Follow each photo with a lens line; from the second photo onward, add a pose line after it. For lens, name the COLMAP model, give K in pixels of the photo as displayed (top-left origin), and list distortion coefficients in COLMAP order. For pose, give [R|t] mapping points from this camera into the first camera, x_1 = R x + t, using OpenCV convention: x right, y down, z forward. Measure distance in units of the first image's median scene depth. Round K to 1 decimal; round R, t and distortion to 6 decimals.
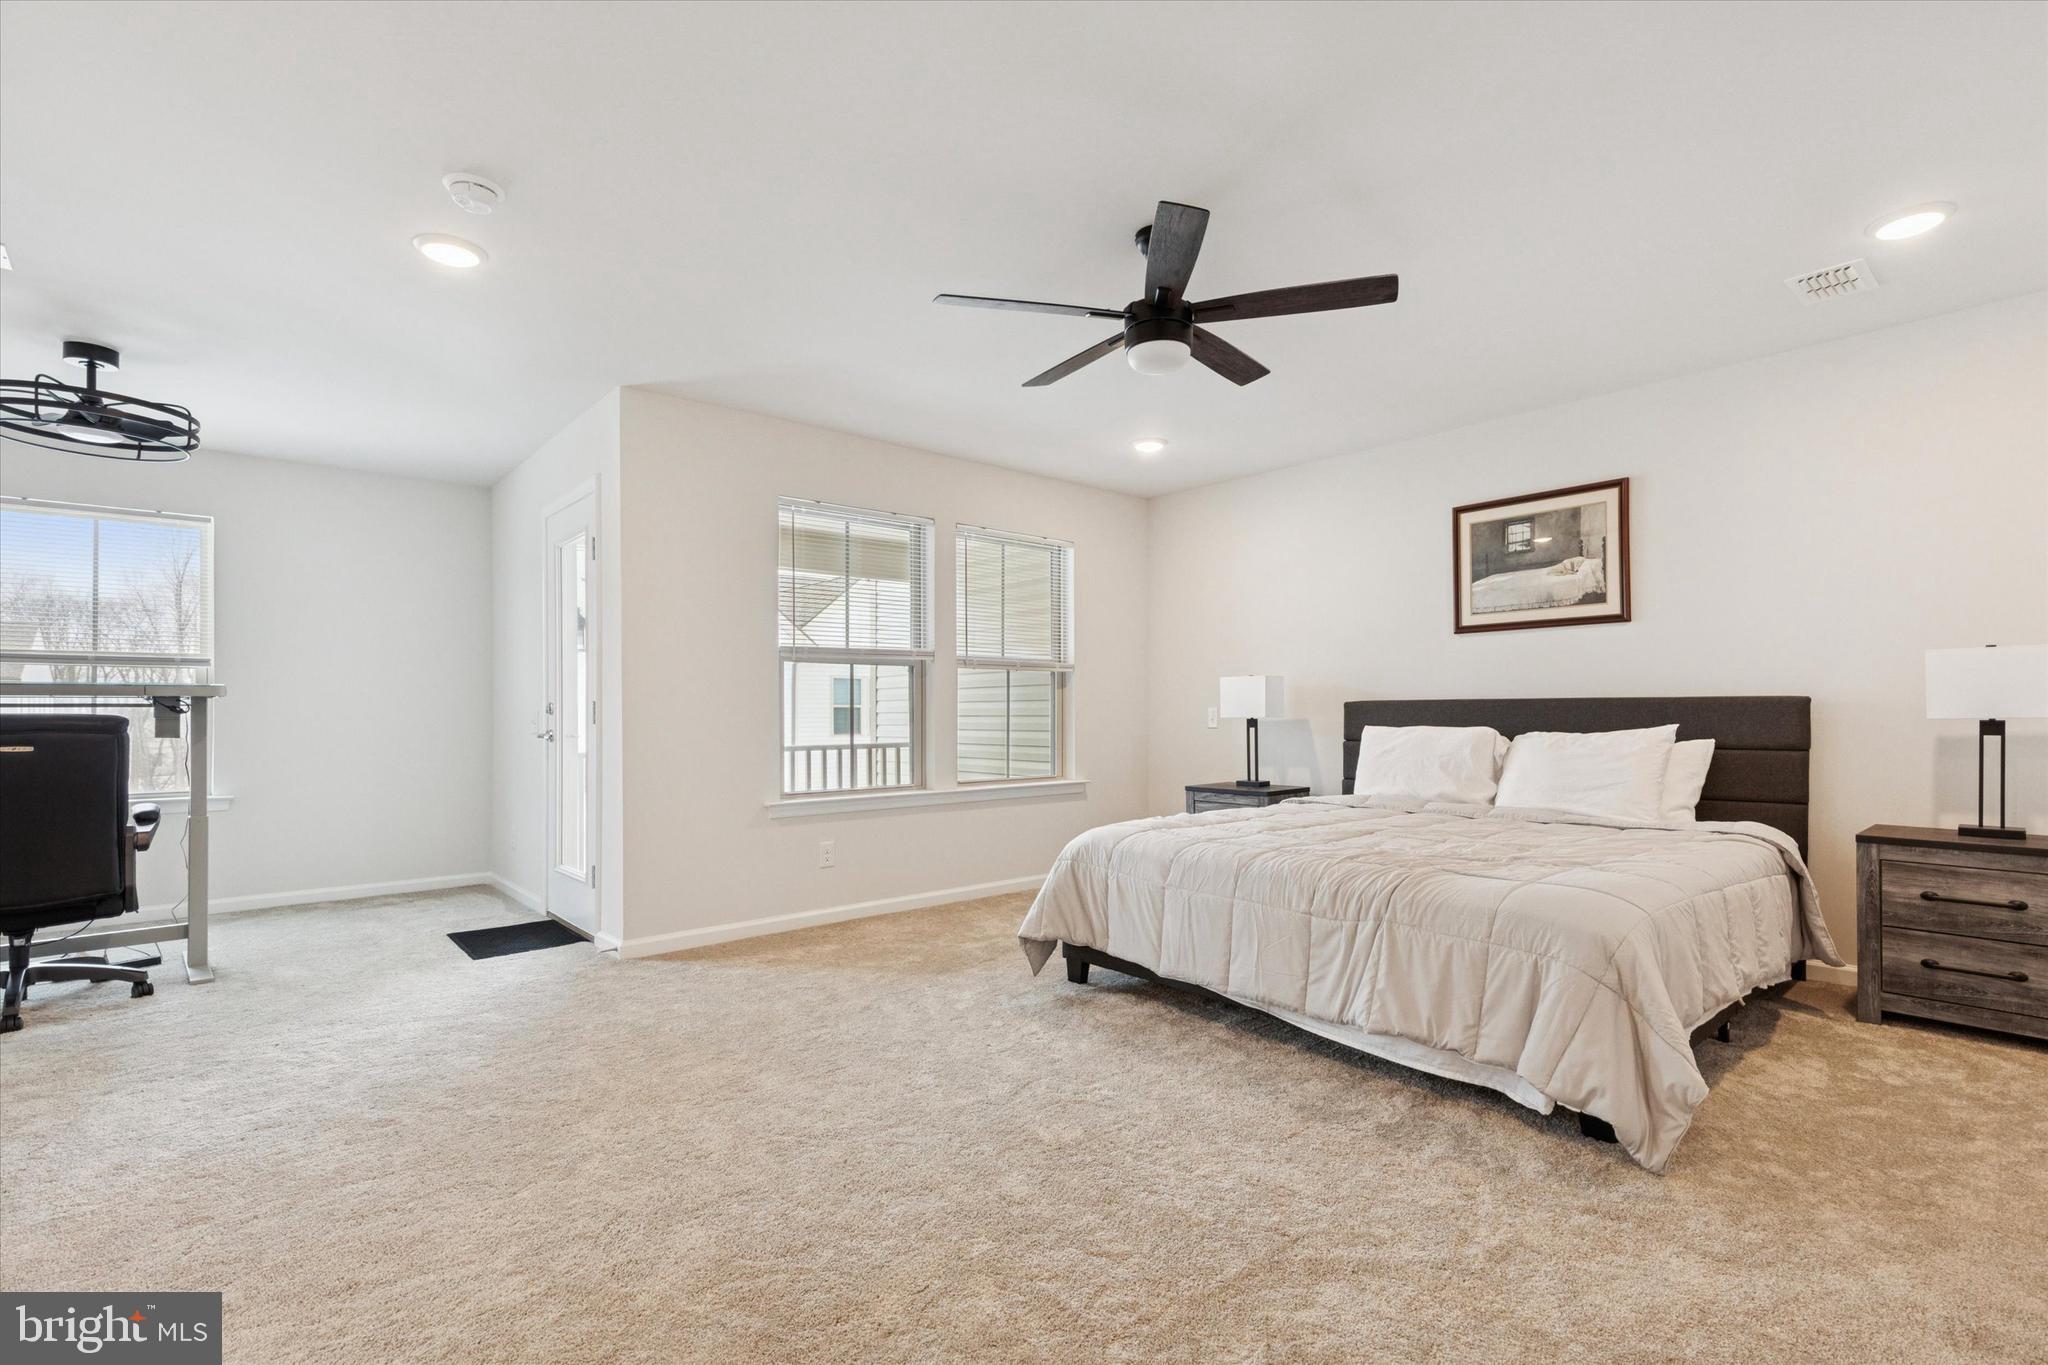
lens RADIAL K [[941.5, 0, 1024.2], [0, 941.5, 704.1], [0, 0, 1]] dist [-0.001216, -0.000108]
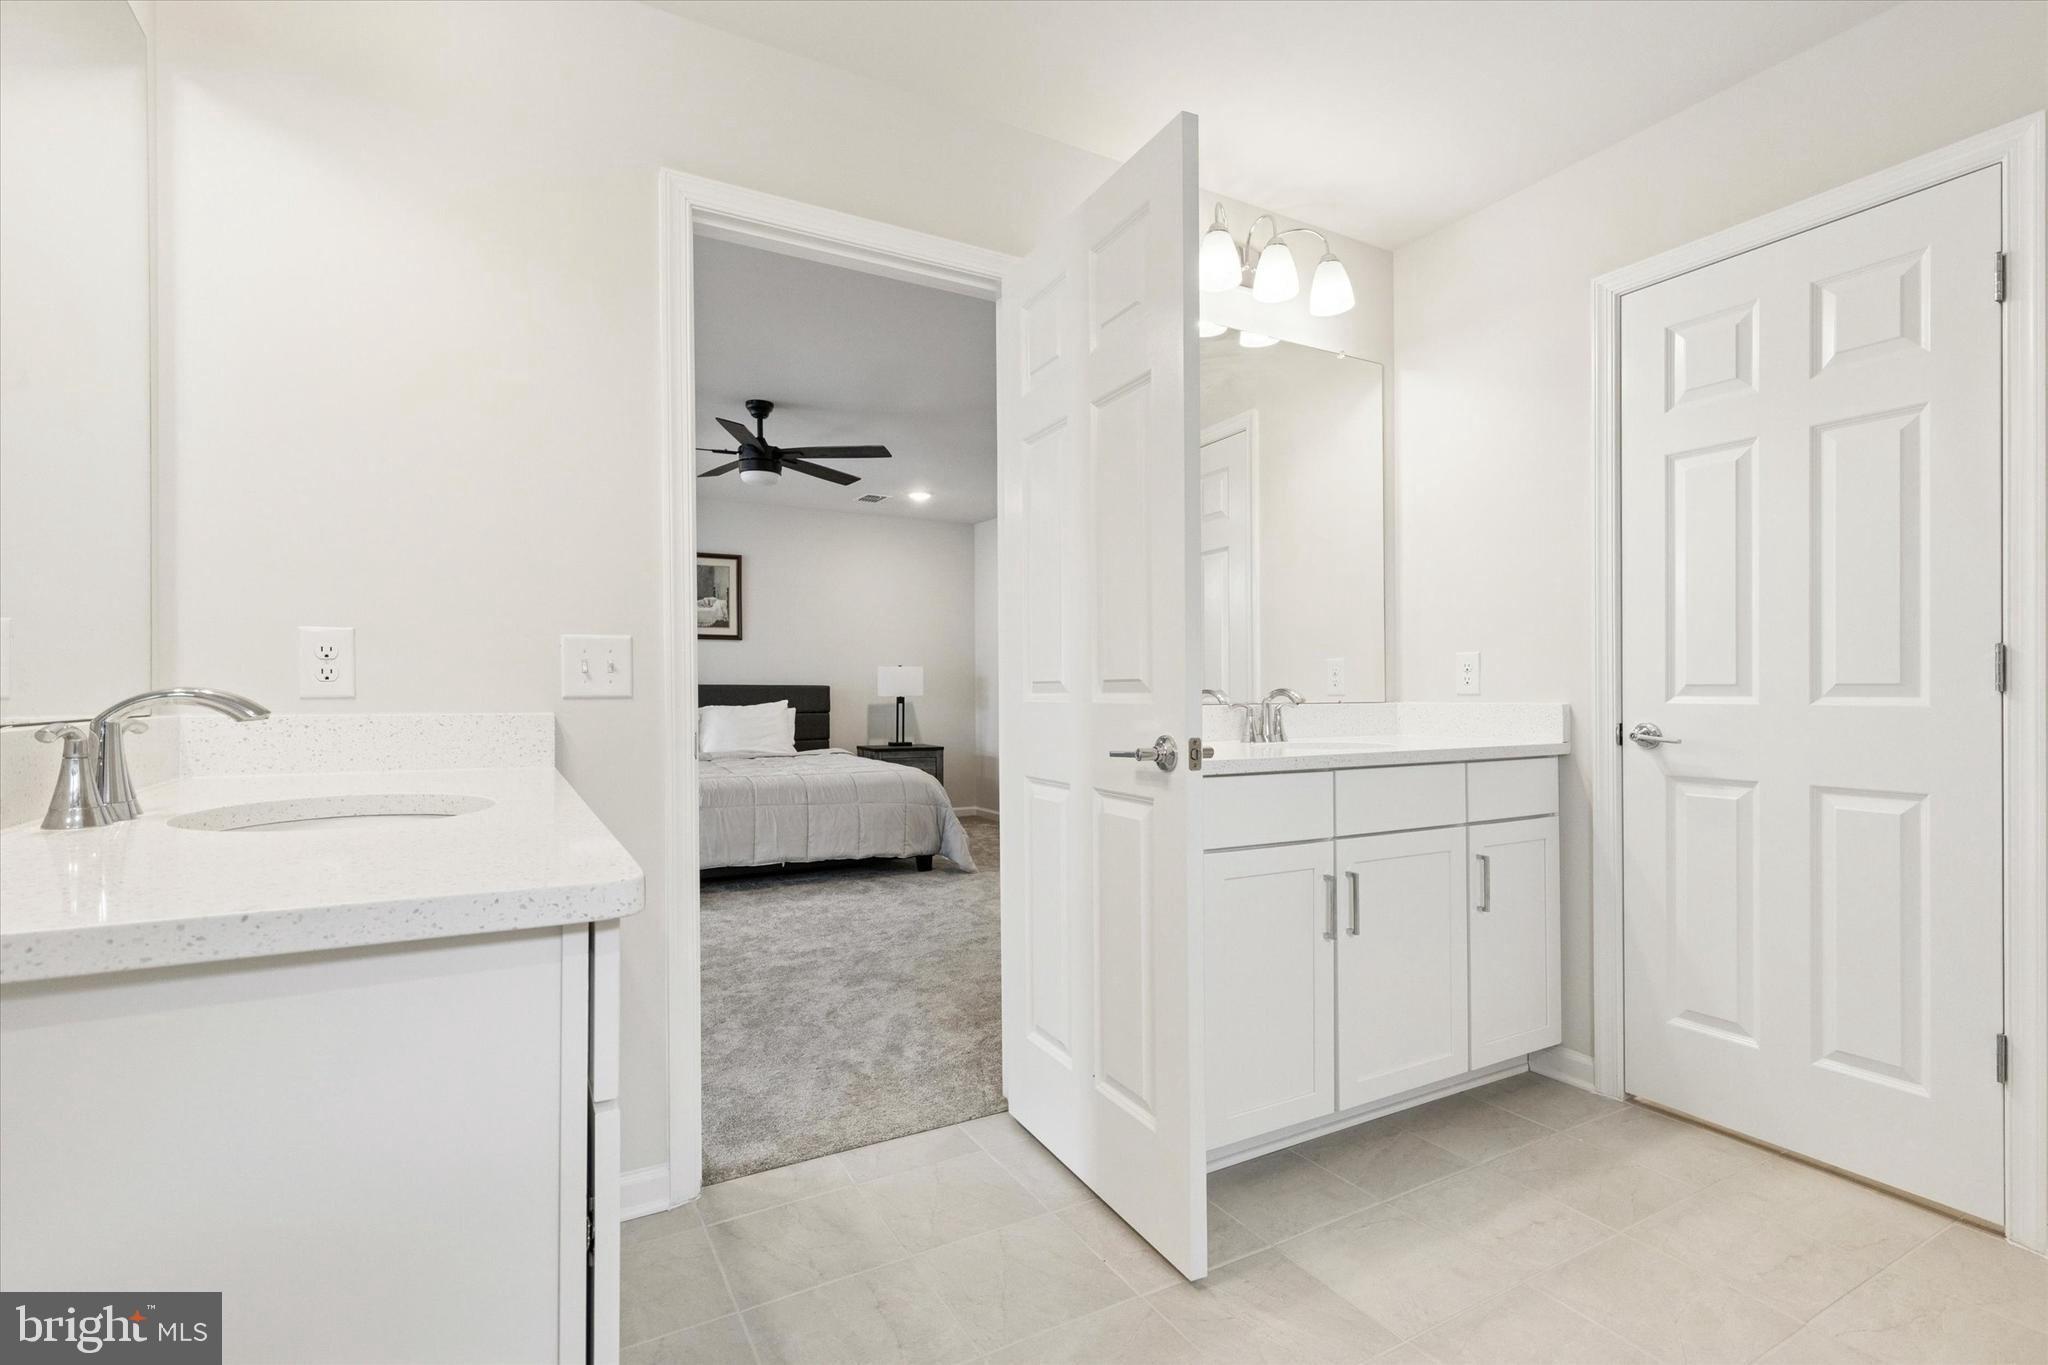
lens RADIAL K [[941.5, 0, 1037.3], [0, 941.5, 692.7], [0, 0, 1]] dist [-0.001216, -0.000108]
pose [[0.214770, -0.000388, 0.976665, -0.958951], [-0.009049, 0.999956, 0.002387, -0.001269], [-0.976623, -0.009350, 0.214757, 0.118946]]
